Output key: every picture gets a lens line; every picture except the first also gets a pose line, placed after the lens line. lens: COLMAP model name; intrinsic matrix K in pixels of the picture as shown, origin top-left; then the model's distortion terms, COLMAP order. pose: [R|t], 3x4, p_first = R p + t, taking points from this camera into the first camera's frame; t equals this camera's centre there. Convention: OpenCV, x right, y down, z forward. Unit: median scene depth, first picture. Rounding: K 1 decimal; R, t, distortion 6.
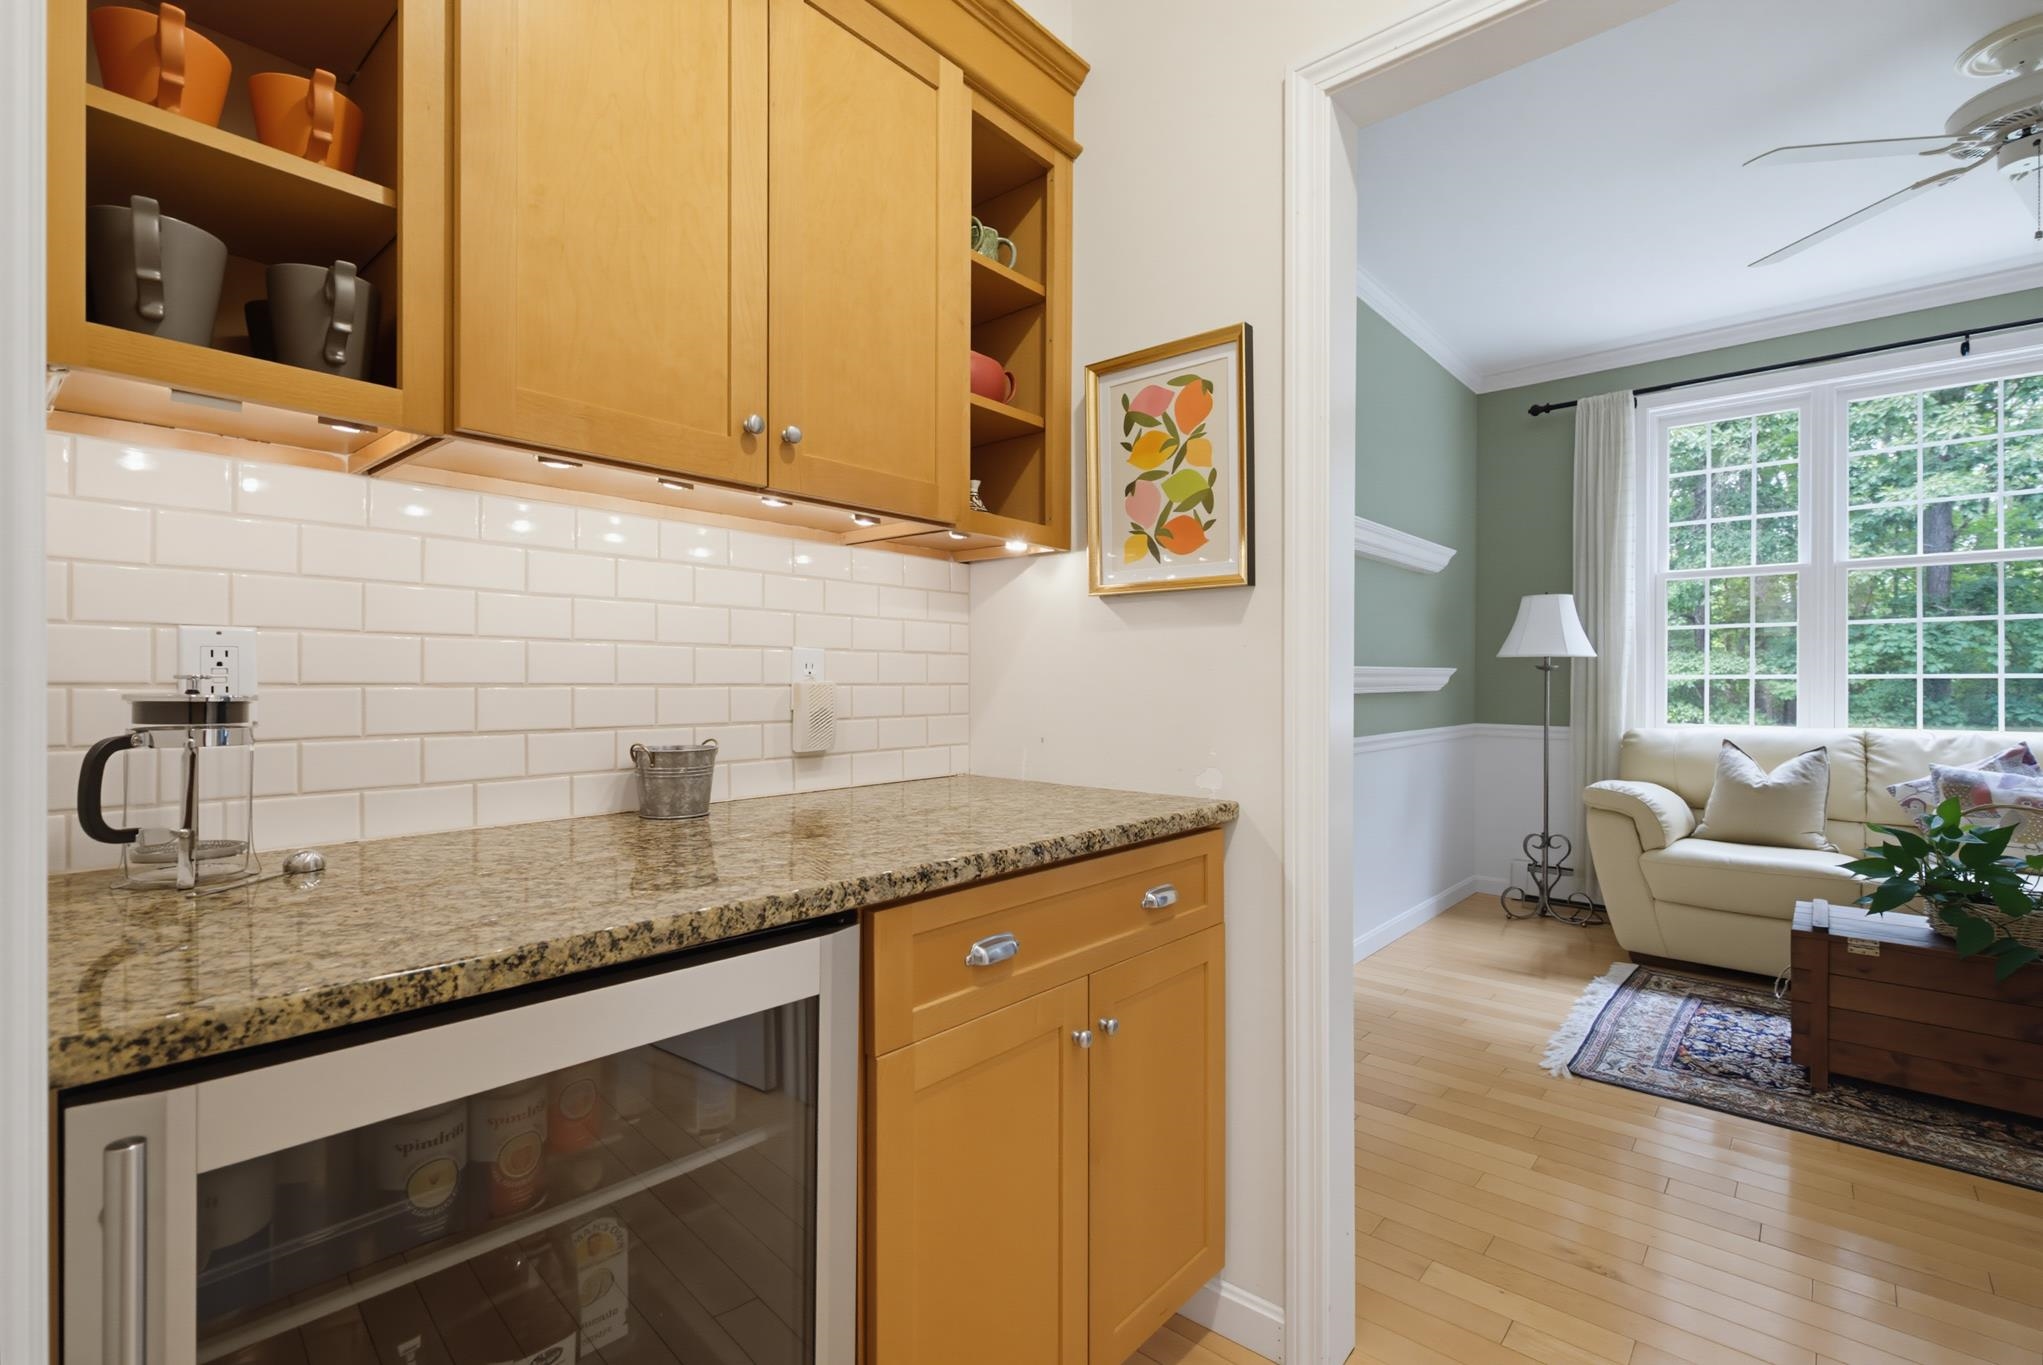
lens RADIAL K [[936.6, 0, 1024.3], [0, 936.6, 677.7], [0, 0, 1]] dist [0.001335, 0.000941]
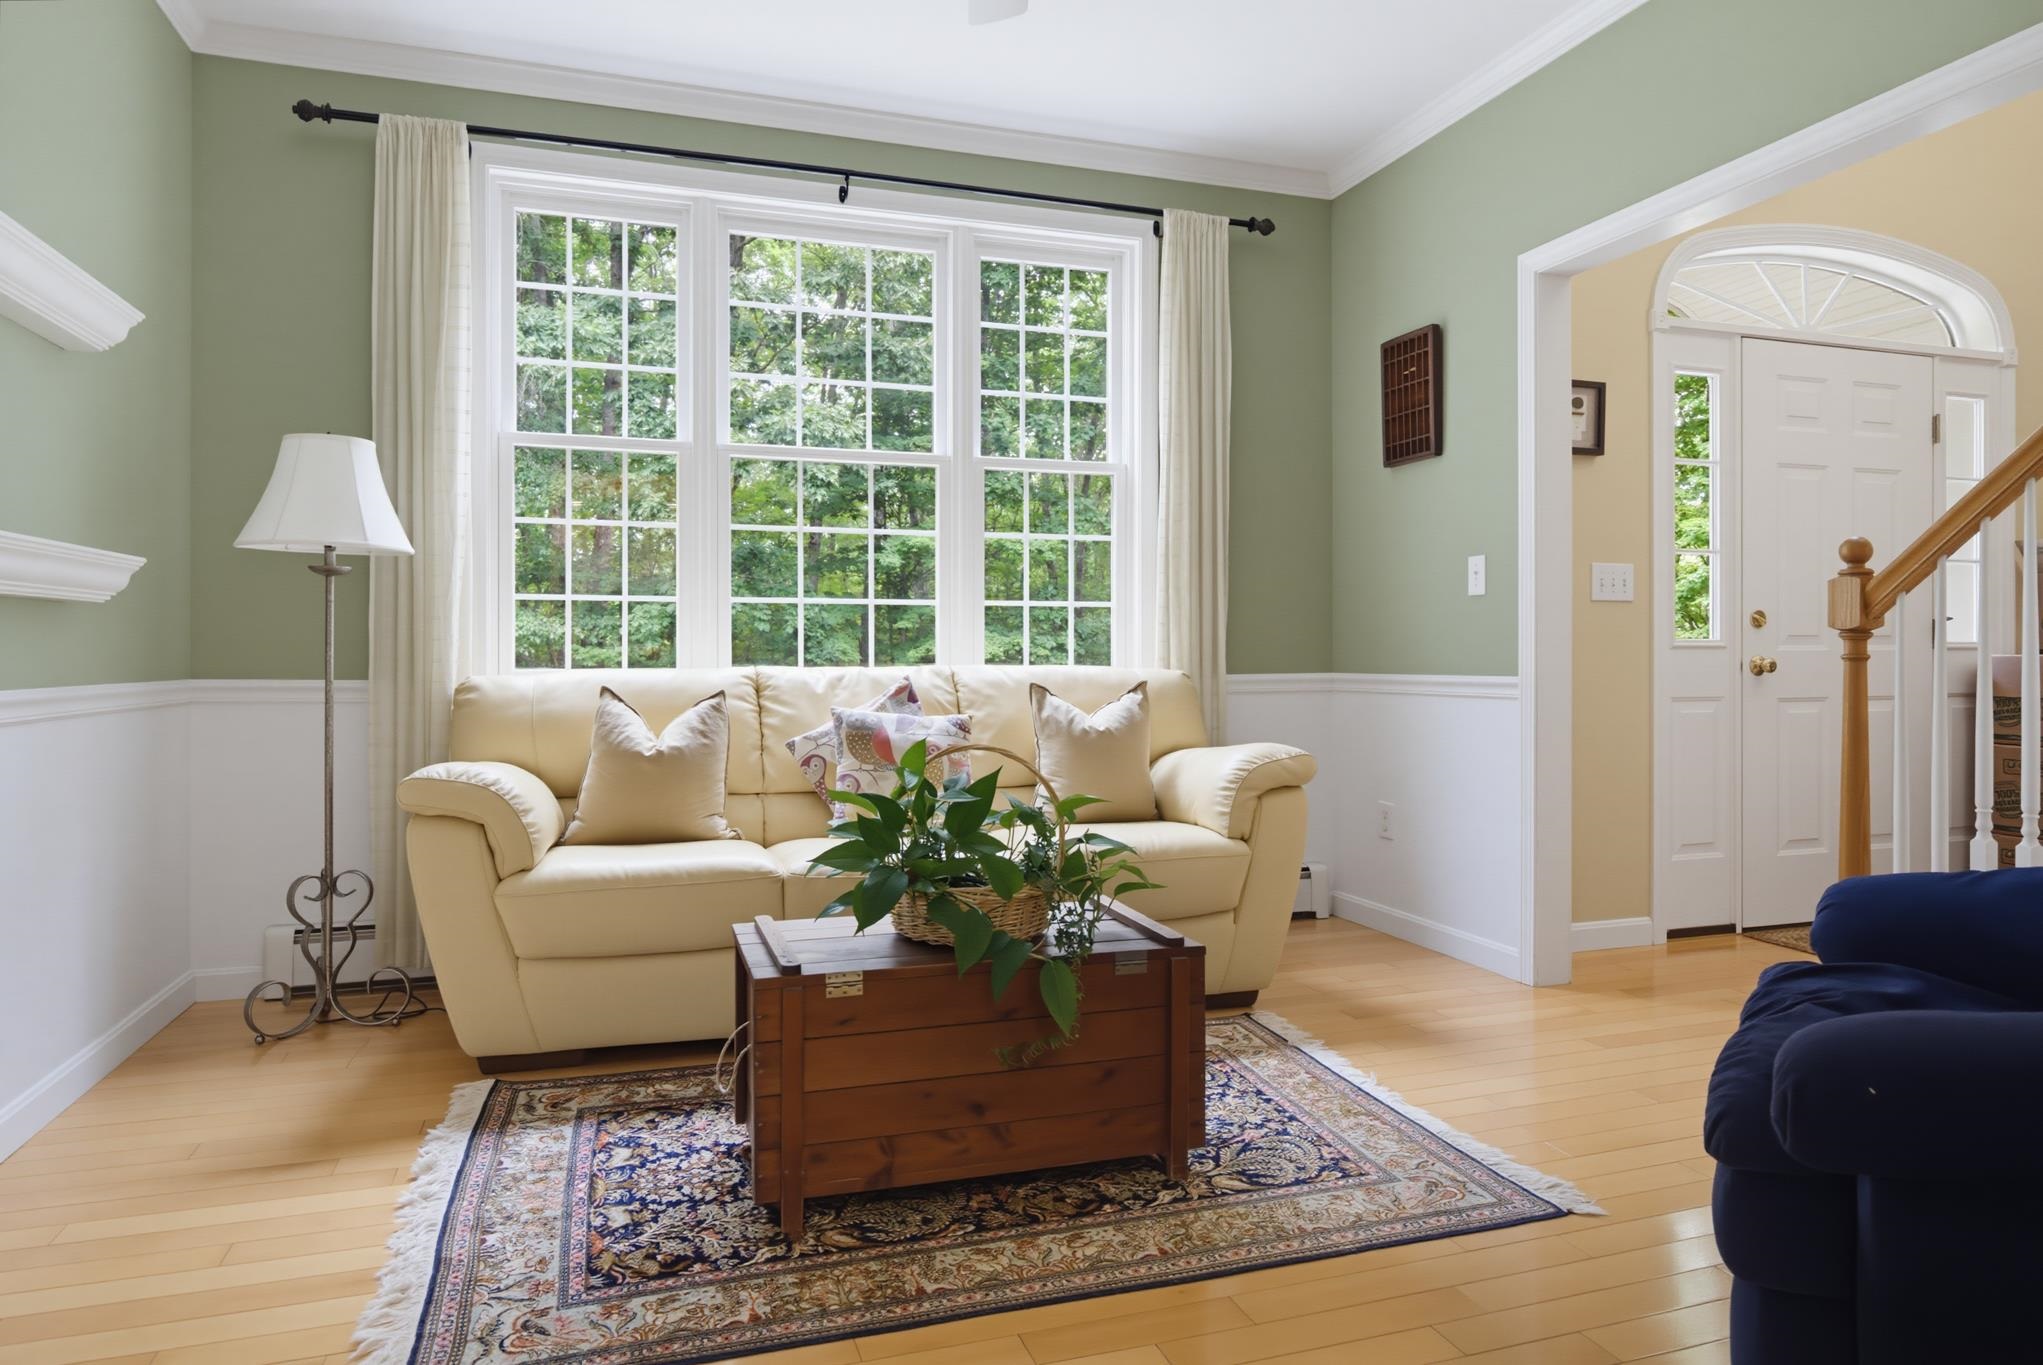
lens RADIAL K [[1251.1, 0, 1025.4], [0, 1251.1, 663.8], [0, 0, 1]] dist [-0.004138, -0.006070]
pose [[0.514169, -0.007113, 0.857659, 0.167630], [-0.002262, 0.999951, 0.009649, 0.044212], [-0.857686, -0.006901, 0.514128, 0.328378]]
